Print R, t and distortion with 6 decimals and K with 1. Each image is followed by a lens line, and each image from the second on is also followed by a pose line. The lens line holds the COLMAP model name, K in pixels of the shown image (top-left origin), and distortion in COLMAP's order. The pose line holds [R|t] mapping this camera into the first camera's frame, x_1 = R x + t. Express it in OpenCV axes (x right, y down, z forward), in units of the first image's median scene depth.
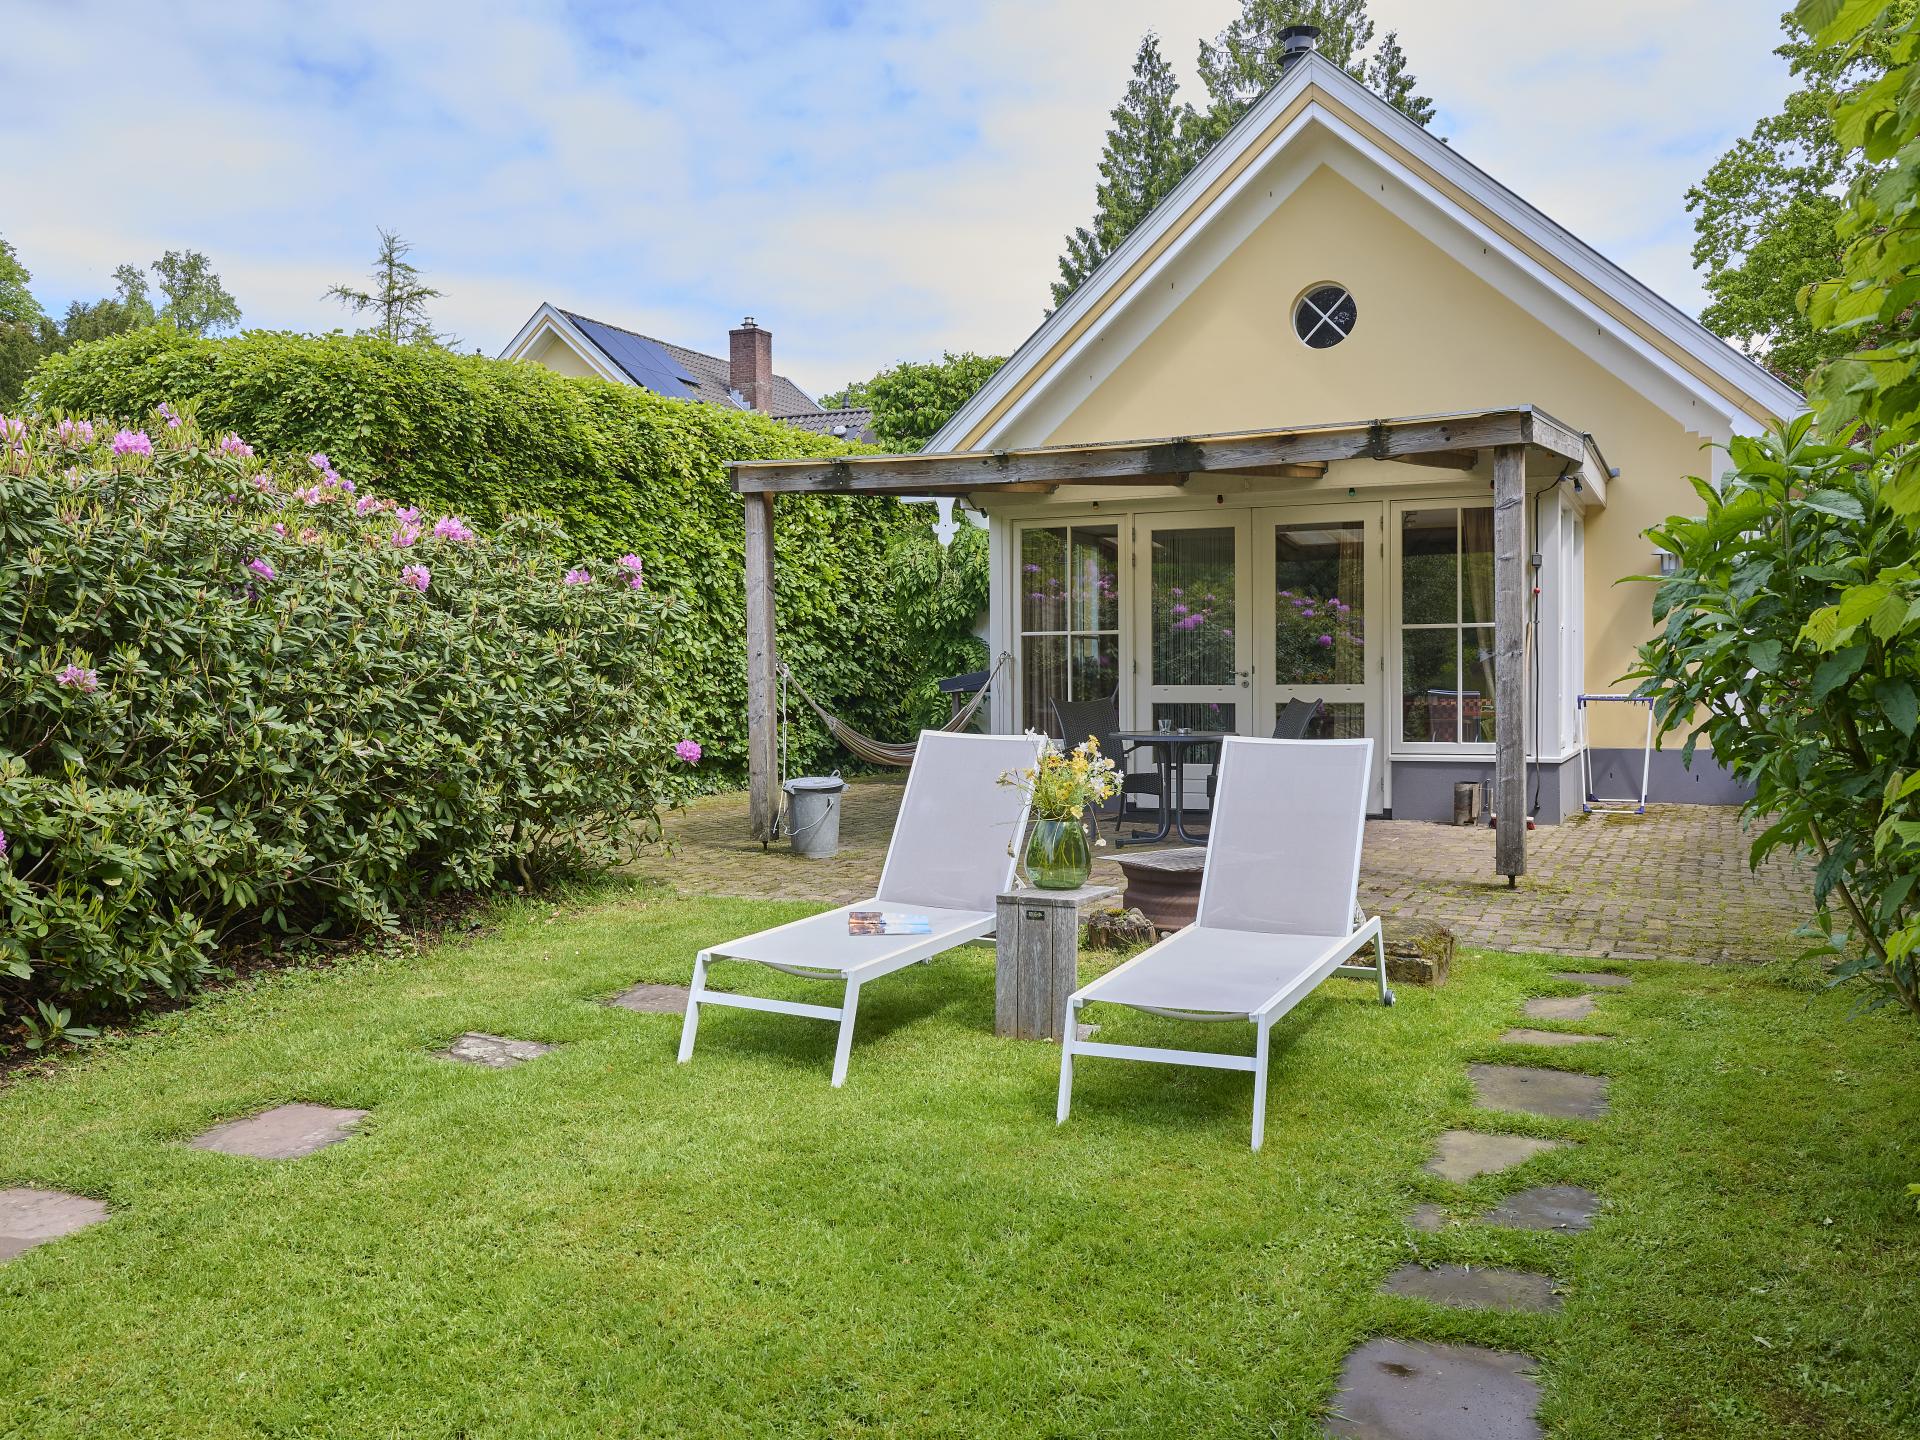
lens RADIAL K [[1694.7, 0, 966.2], [0, 1694.7, 723.3], [0, 0, 1]] dist [0.012379, 0.000434]
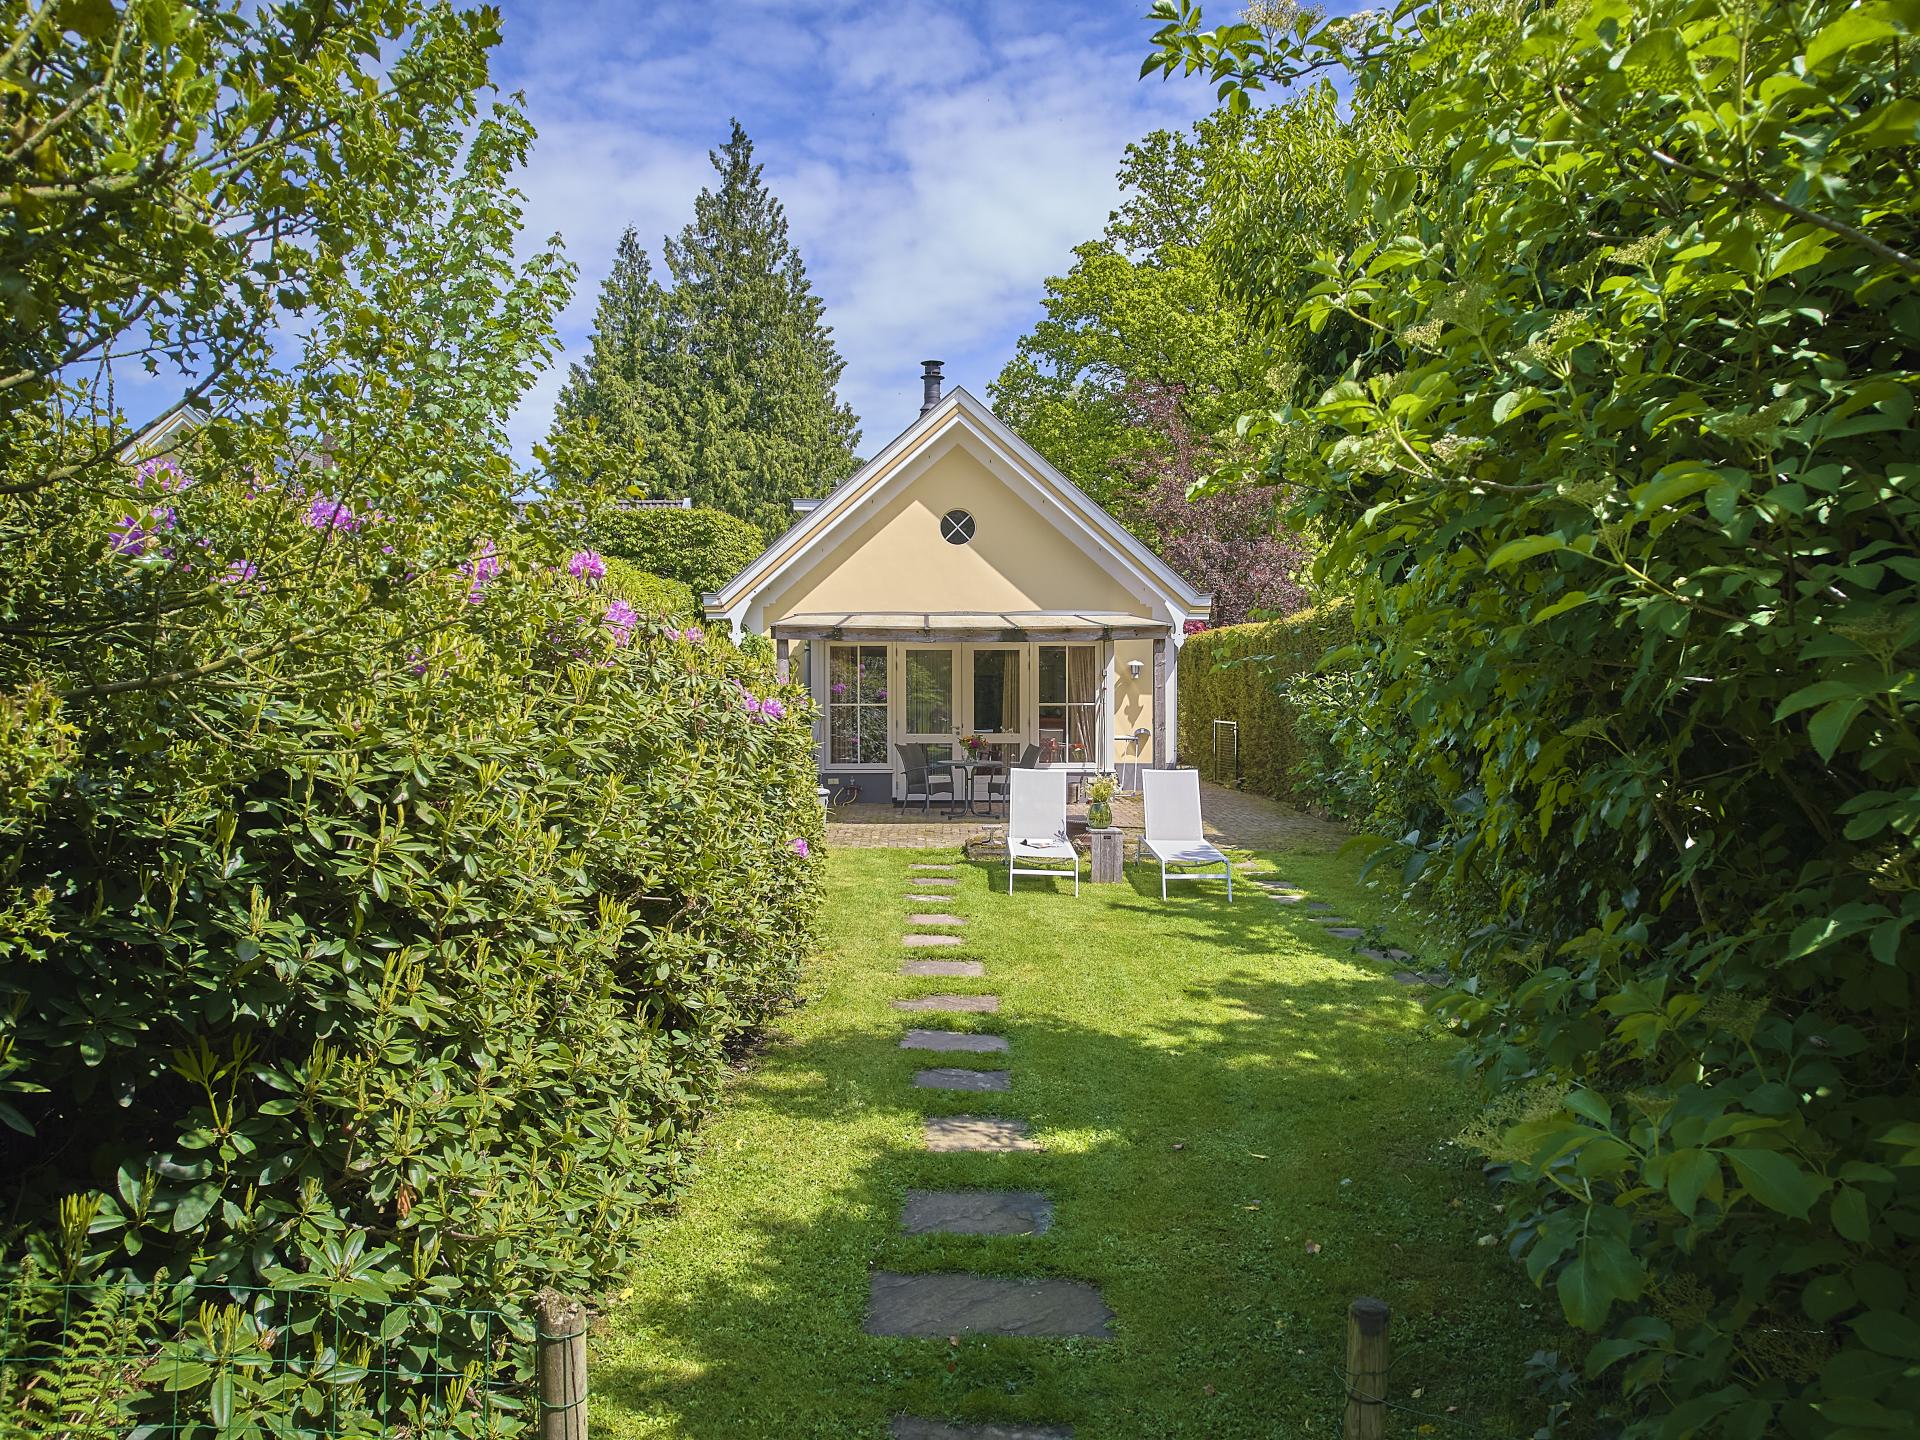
lens RADIAL K [[1422.3, 0, 952.3], [0, 1422.3, 714.6], [0, 0, 1]] dist [-0.011379, 0.010792]
pose [[0.902743, -0.000262, 0.430181, -0.500872], [0.005250, 0.999932, -0.010408, -0.026250], [-0.430149, 0.011654, 0.902683, -0.410247]]
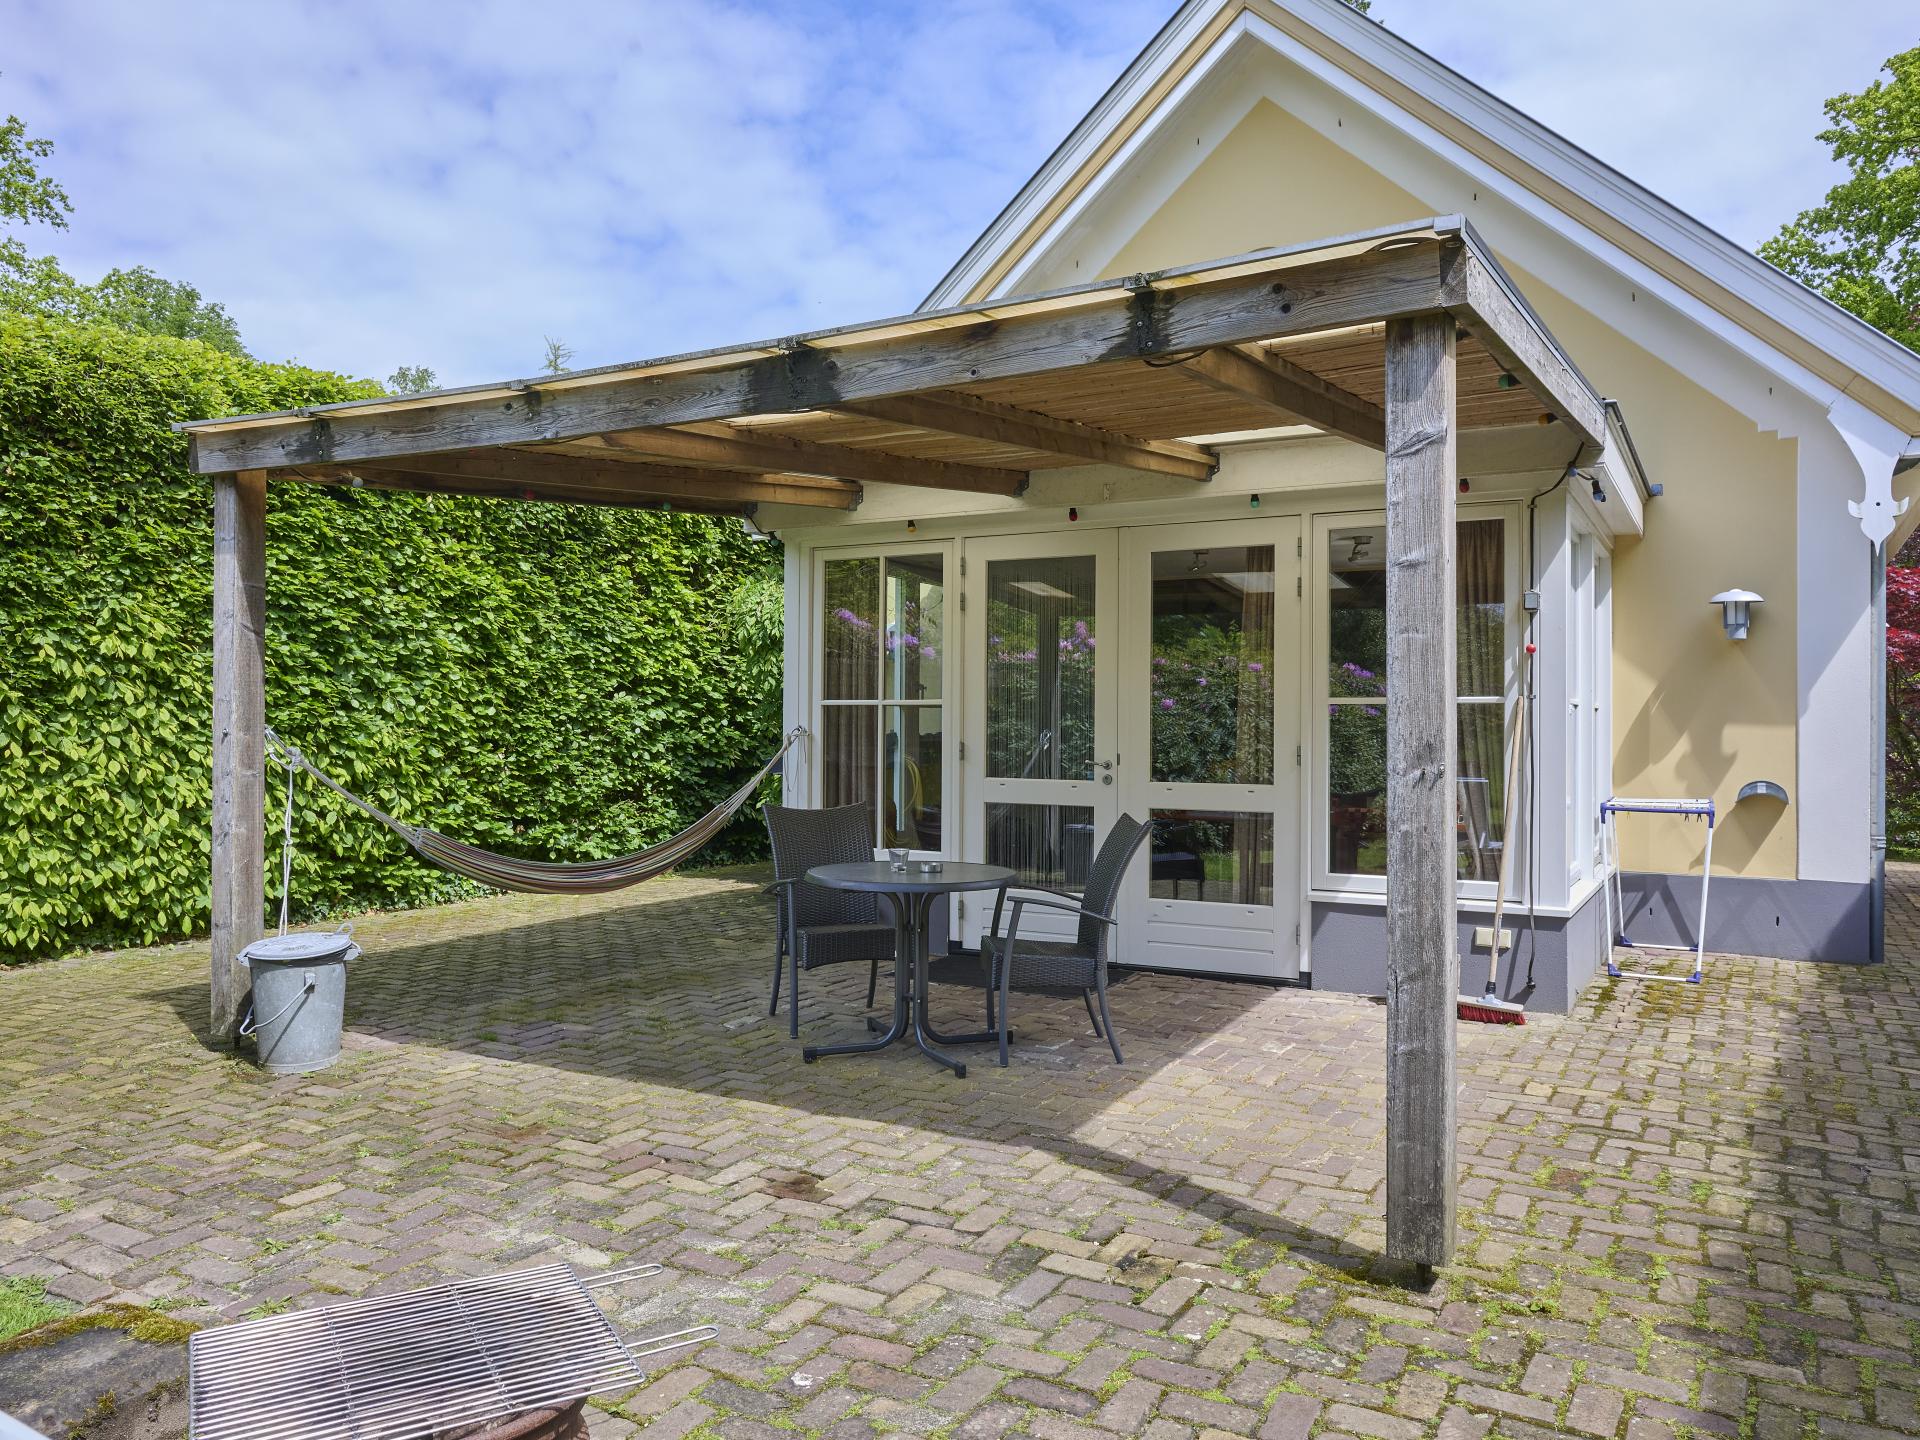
lens RADIAL K [[1422.3, 0, 961.3], [0, 1422.3, 715.9], [0, 0, 1]] dist [-0.011379, 0.010792]
pose [[0.995767, 0.015860, -0.090537, 0.151494], [-0.019147, 0.999184, -0.035552, -0.026265], [0.089899, 0.037135, 0.995258, 0.396828]]
